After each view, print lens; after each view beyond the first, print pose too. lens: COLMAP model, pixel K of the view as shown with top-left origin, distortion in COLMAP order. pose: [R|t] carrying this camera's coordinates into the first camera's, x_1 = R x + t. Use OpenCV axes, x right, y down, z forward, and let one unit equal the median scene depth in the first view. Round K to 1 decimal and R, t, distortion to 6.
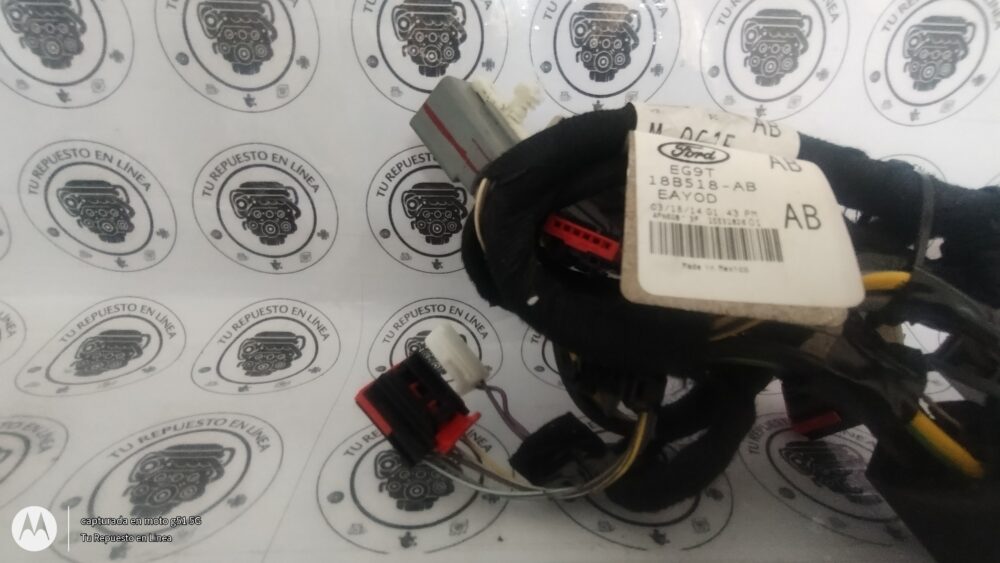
lens RADIAL K [[467.5, 0, 500.9], [0, 467.5, 287.4], [0, 0, 1]] dist [-0.001638, -0.002346]
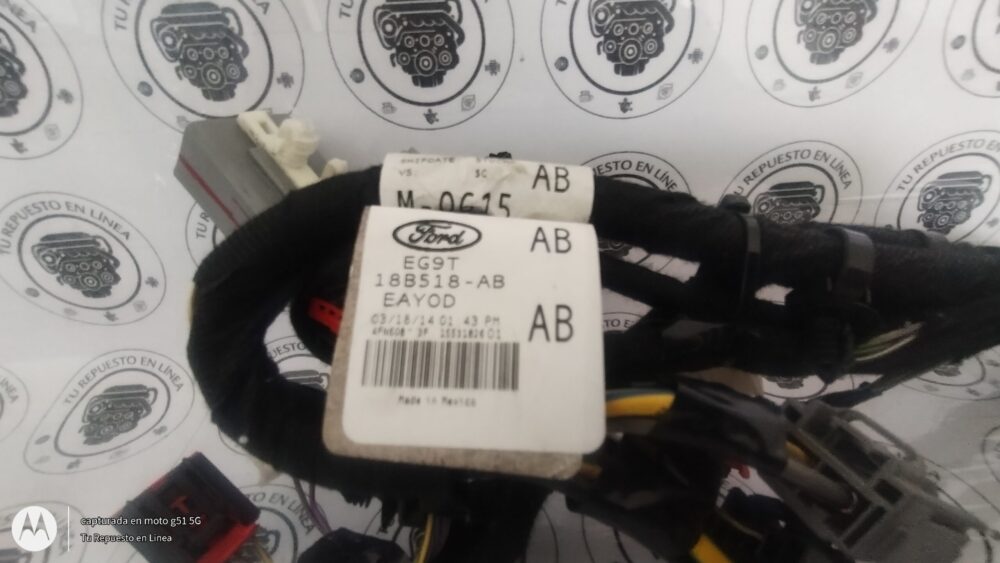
lens RADIAL K [[467.5, 0, 501.4], [0, 467.5, 288.9], [0, 0, 1]] dist [-0.001638, -0.002346]
pose [[0.997253, -0.071551, -0.019148, 0.356645], [0.073512, 0.987749, 0.137650, -0.201453], [0.009064, -0.138679, 0.990296, 0.132678]]
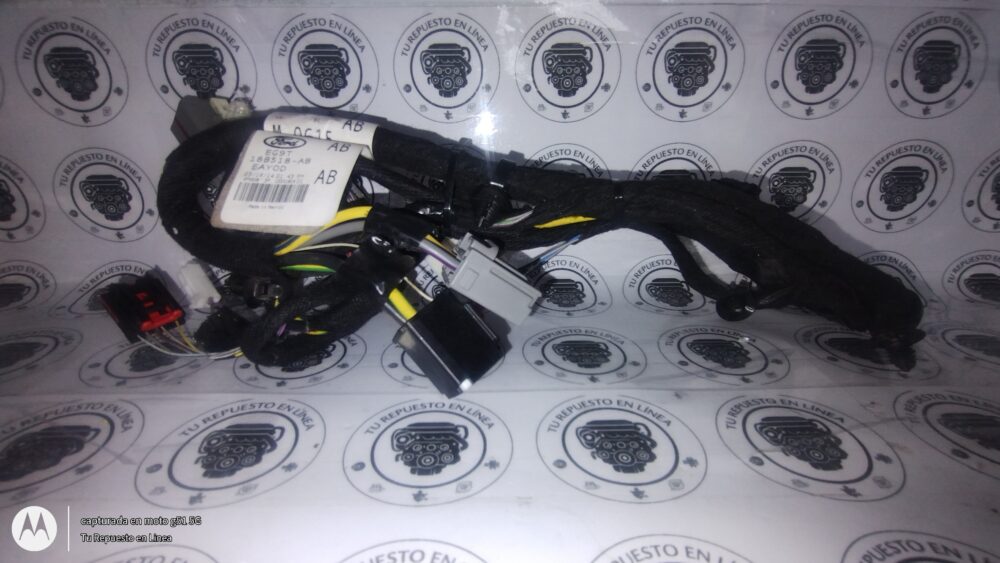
lens RADIAL K [[467.5, 0, 502.8], [0, 467.5, 287.2], [0, 0, 1]] dist [-0.001638, -0.002346]
pose [[0.999427, -0.018570, -0.028306, 0.817394], [0.018014, 0.999642, -0.019758, 0.180621], [0.028663, 0.019237, 0.999404, -0.411883]]
